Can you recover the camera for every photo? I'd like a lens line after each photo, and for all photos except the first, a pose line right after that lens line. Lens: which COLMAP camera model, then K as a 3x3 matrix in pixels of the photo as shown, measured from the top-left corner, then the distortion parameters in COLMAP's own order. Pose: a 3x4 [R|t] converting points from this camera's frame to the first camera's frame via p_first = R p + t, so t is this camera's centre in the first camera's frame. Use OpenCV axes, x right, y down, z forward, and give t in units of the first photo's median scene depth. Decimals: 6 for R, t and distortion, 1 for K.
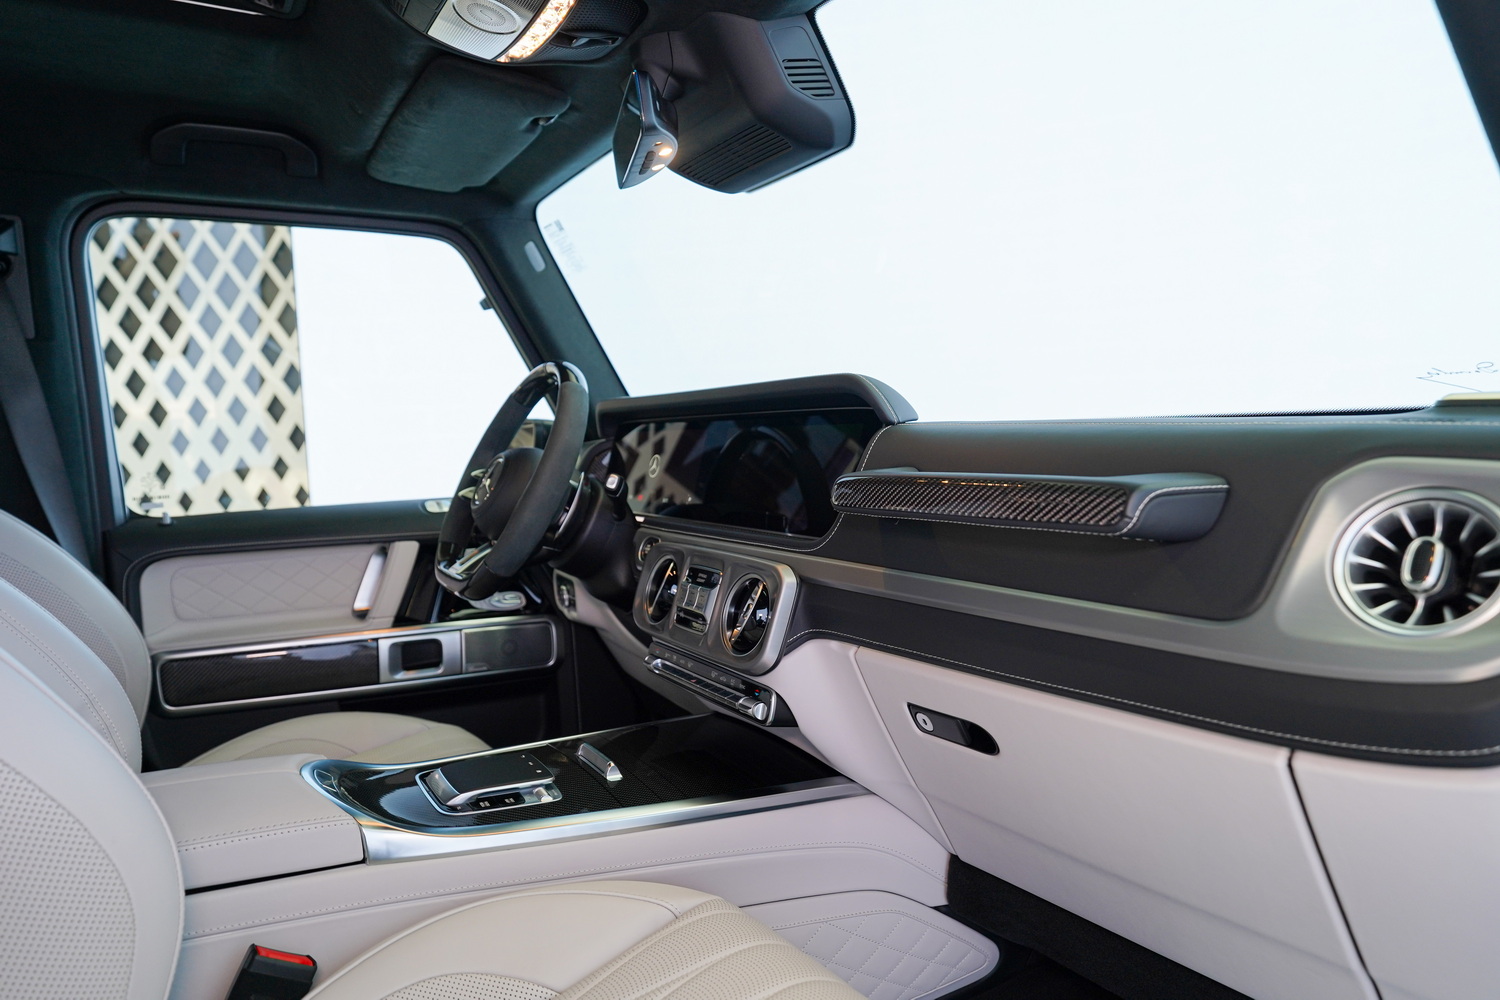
lens RADIAL K [[957.8, 0, 750.0], [0, 957.8, 500.0], [0, 0, 1]] dist [-0.039301, 0.000222]
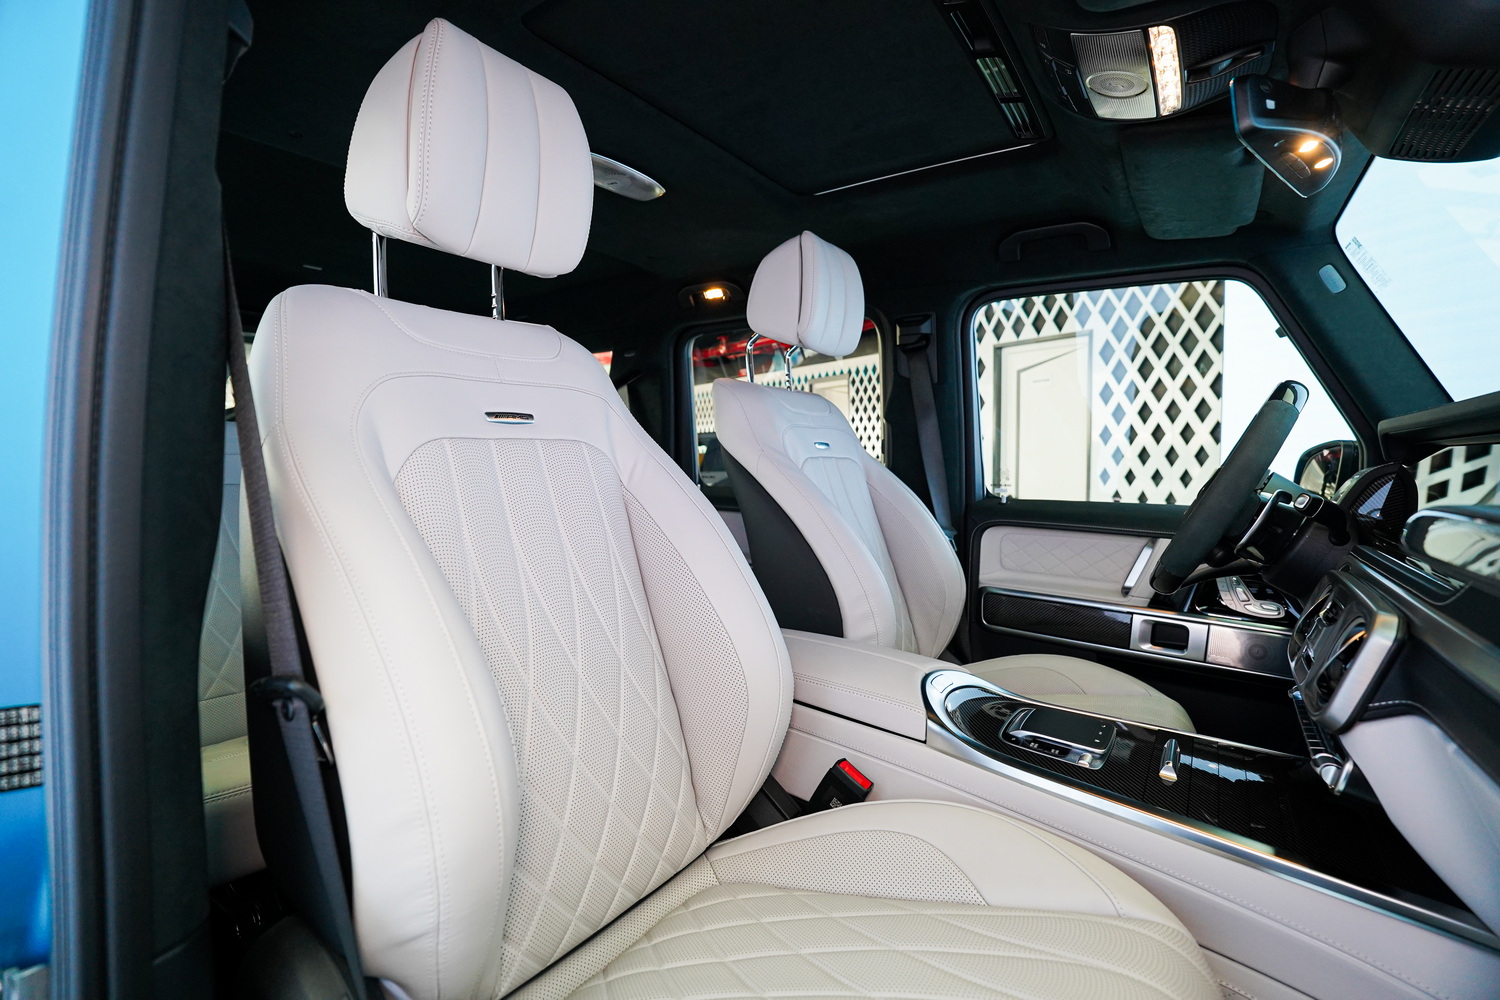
lens RADIAL K [[704.6, 0, 750.0], [0, 704.6, 500.0], [0, 0, 1]] dist [-0.079881, 0.028802]
pose [[0.396930, 0.091656, -0.913261, 0.229442], [-0.091852, 0.993973, 0.059835, -0.008775], [0.913241, 0.060135, 0.402957, 0.184728]]
